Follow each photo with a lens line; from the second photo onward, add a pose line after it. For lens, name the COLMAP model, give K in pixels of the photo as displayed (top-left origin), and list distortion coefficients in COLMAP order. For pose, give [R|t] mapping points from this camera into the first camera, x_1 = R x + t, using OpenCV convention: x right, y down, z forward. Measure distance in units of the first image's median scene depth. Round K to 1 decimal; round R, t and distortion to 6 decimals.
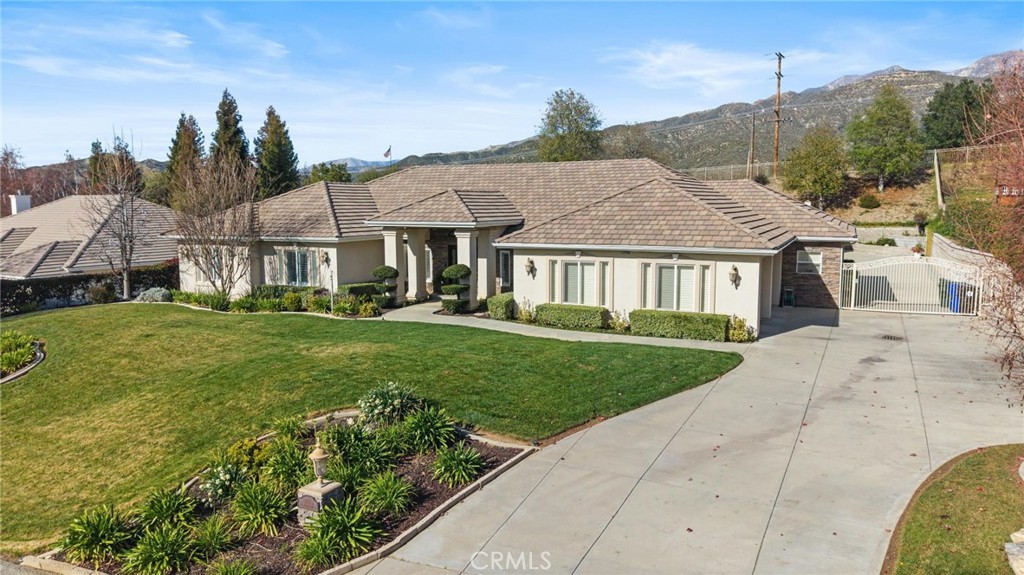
lens RADIAL K [[687.3, 0, 512.0], [0, 687.3, 287.7], [0, 0, 1]] dist [0.035237, -0.041660]
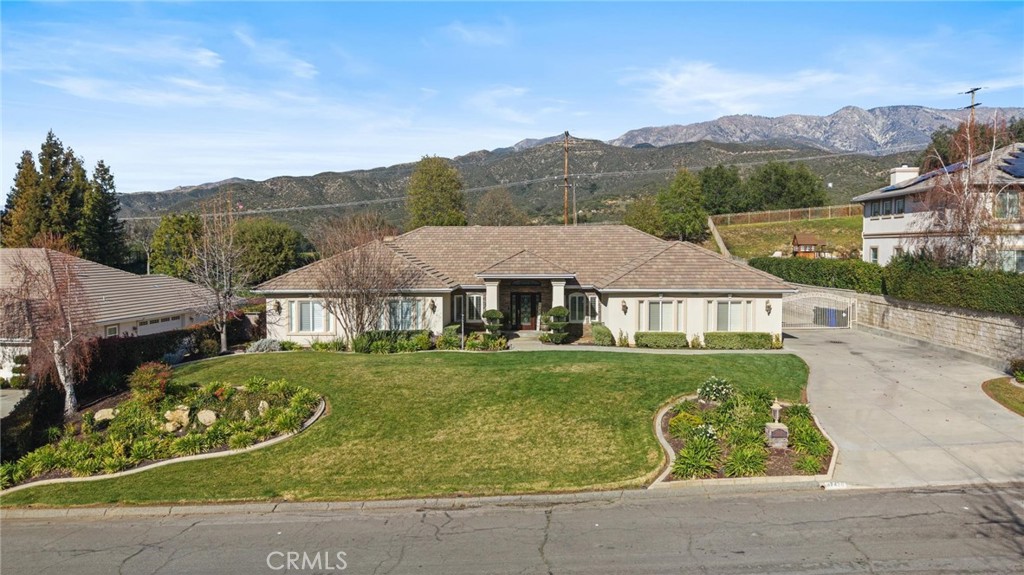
lens RADIAL K [[687.3, 0, 512.9], [0, 687.3, 282.7], [0, 0, 1]] dist [0.035237, -0.041660]
pose [[0.914189, -0.017760, 0.404898, -0.620198], [0.048006, 0.996751, -0.064670, 0.001262], [-0.402434, 0.078559, 0.912072, -0.146568]]
